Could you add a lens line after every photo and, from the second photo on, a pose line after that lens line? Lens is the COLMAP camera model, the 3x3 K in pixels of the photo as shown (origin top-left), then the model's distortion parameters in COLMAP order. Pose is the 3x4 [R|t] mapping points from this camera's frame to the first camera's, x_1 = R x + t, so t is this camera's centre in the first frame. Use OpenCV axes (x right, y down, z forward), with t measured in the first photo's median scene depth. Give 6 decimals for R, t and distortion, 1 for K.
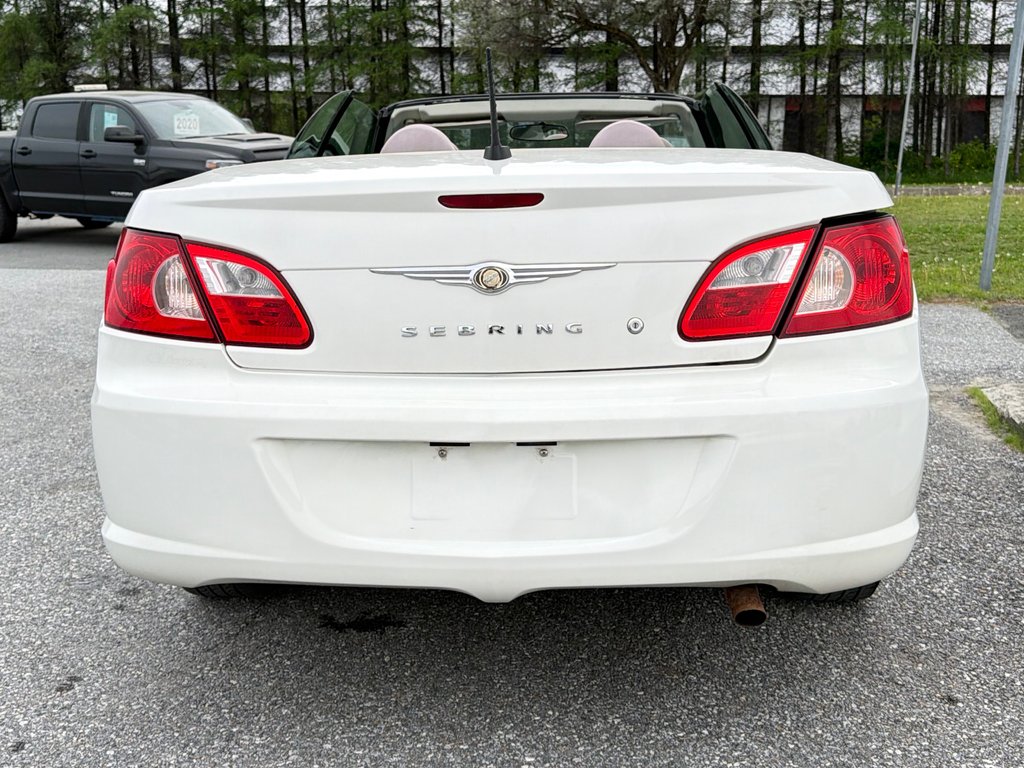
lens RADIAL K [[1216.5, 0, 512.1], [0, 1216.5, 412.2], [0, 0, 1]] dist [0.201866, -0.518971]
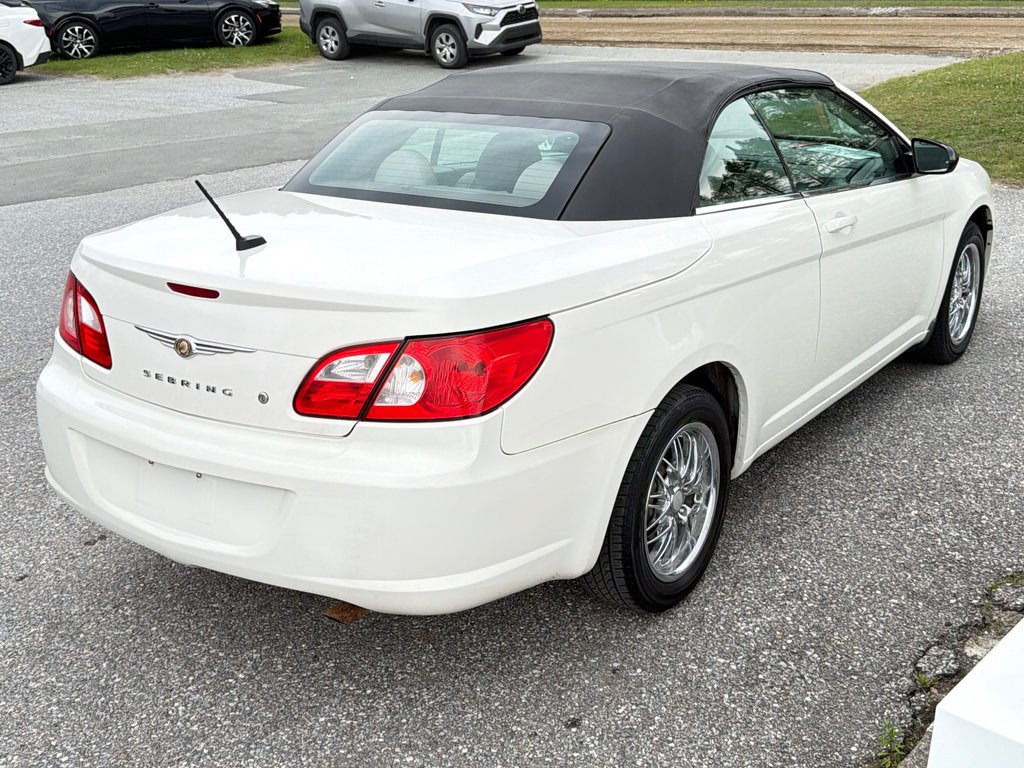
lens RADIAL K [[1211.1, 0, 501.0], [0, 1211.1, 413.4], [0, 0, 1]] dist [0.182711, -0.432264]
pose [[0.841010, 0.182129, -0.509441, 0.909433], [-0.095444, 0.976811, 0.191654, -0.302438], [0.532533, -0.112560, 0.838891, 0.006336]]
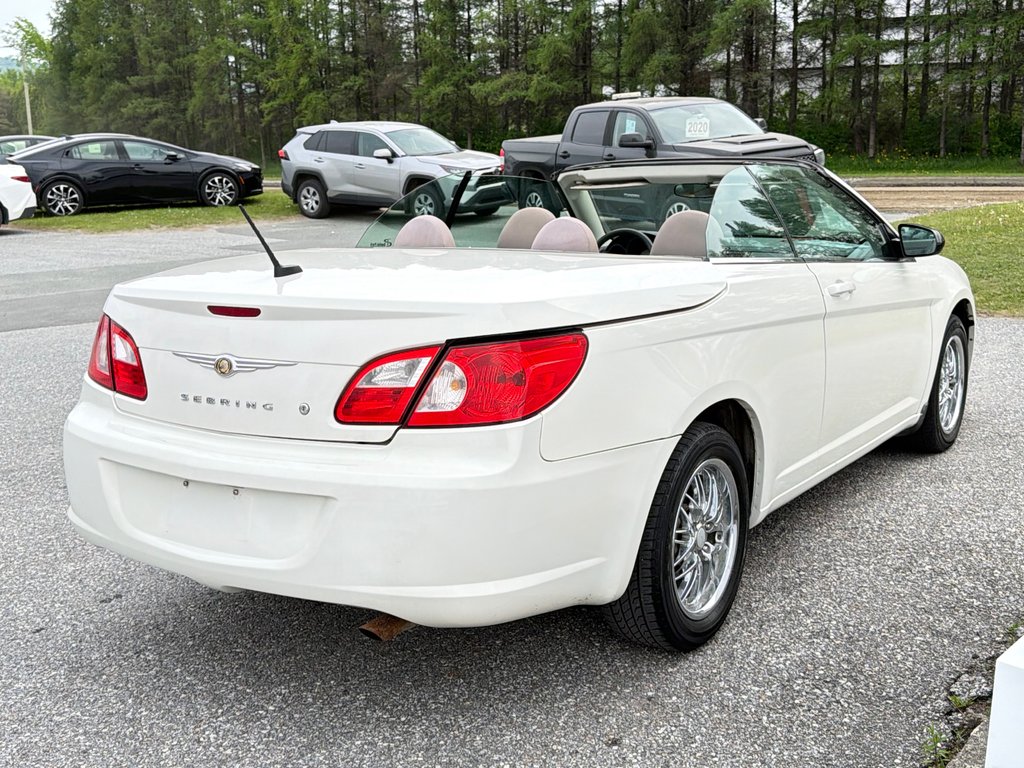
lens RADIAL K [[1216.5, 0, 512.1], [0, 1216.5, 412.2], [0, 0, 1]] dist [0.201866, -0.518971]
pose [[0.860293, 0.100946, -0.499706, 0.889293], [-0.087497, 0.994892, 0.050344, -0.140753], [0.502236, 0.000412, 0.864731, -0.065376]]
